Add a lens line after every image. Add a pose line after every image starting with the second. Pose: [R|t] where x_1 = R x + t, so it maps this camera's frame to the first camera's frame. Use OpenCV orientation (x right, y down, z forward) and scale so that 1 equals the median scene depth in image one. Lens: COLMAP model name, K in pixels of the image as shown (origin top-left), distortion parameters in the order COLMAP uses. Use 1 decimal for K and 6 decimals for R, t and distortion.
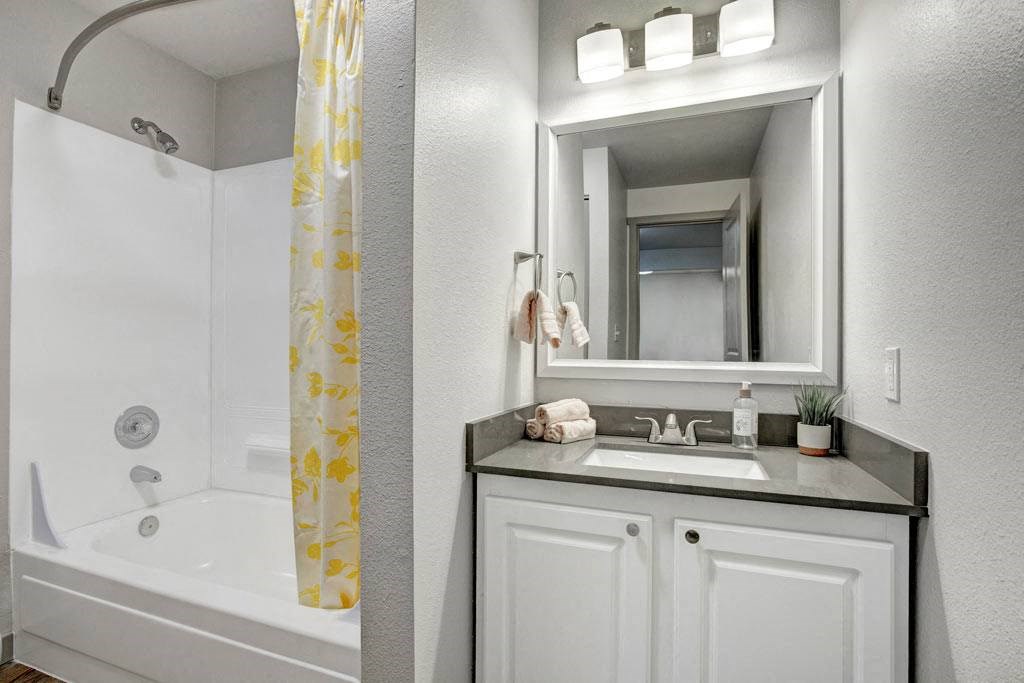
lens RADIAL K [[490.5, 0, 512.3], [0, 490.5, 347.4], [0, 0, 1]] dist [-0.022905, 0.000593]
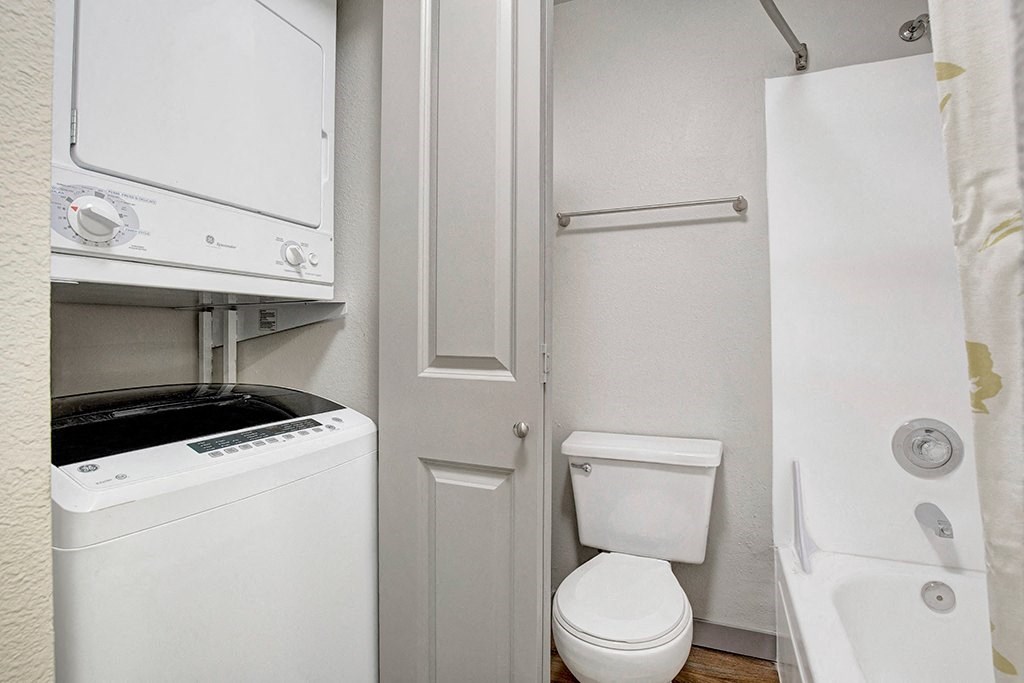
lens RADIAL K [[478.7, 0, 515.1], [0, 478.7, 338.3], [0, 0, 1]] dist [-0.000600, 0.000306]
pose [[-0.020732, 0.000707, -0.999785, -0.055564], [0.008299, 0.999965, 0.000535, -0.003931], [0.999751, -0.008286, -0.020737, 0.412655]]
